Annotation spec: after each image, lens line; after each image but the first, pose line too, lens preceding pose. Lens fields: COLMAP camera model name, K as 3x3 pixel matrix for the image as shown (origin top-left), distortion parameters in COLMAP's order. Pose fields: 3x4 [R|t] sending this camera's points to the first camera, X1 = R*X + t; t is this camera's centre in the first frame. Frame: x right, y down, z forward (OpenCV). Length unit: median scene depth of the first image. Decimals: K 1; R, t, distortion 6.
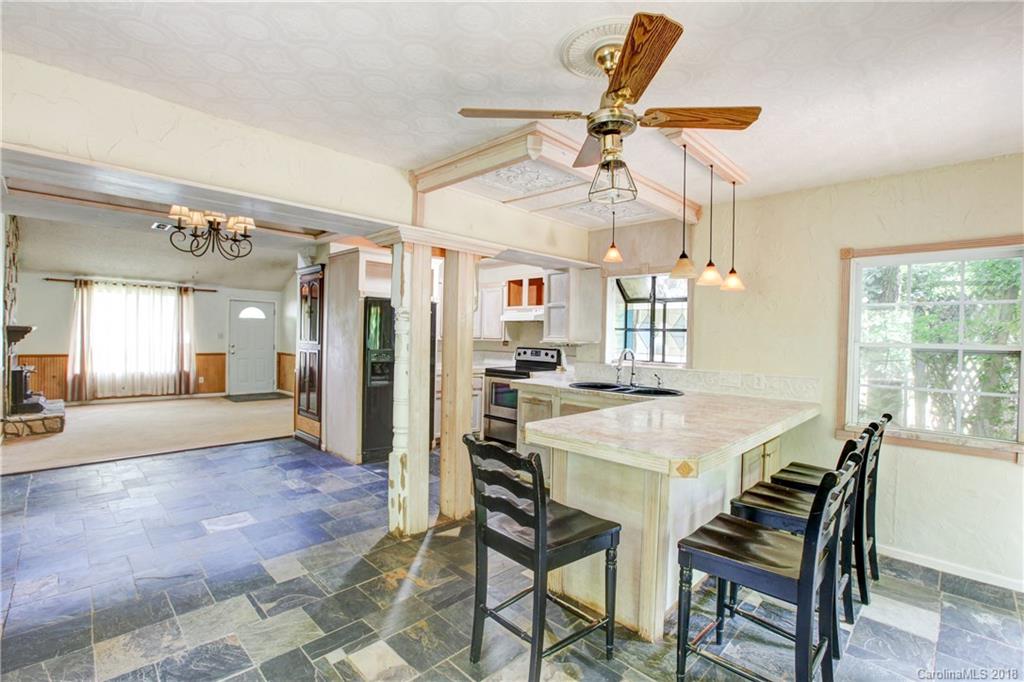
lens RADIAL K [[465.7, 0, 518.1], [0, 465.7, 340.7], [0, 0, 1]] dist [-0.045606, 0.013608]
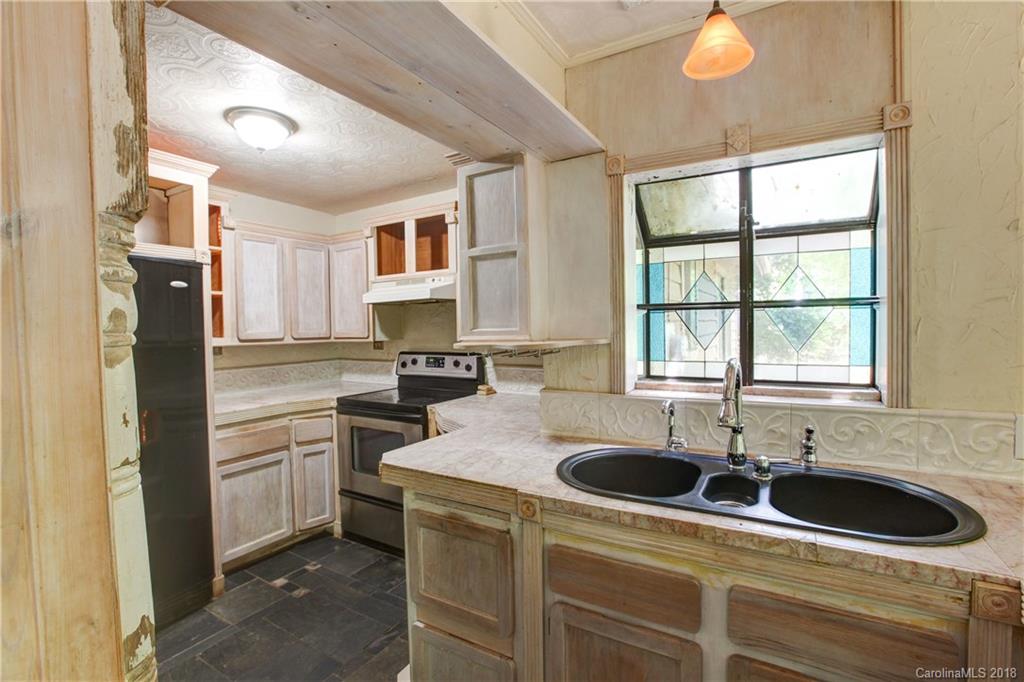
lens RADIAL K [[465.7, 0, 512.5], [0, 465.7, 340.1], [0, 0, 1]] dist [-0.045606, 0.013608]
pose [[0.972875, -0.046168, 0.226677, 0.006477], [0.041764, 0.998835, 0.024189, -0.011193], [-0.227530, -0.014066, 0.973669, 0.701631]]
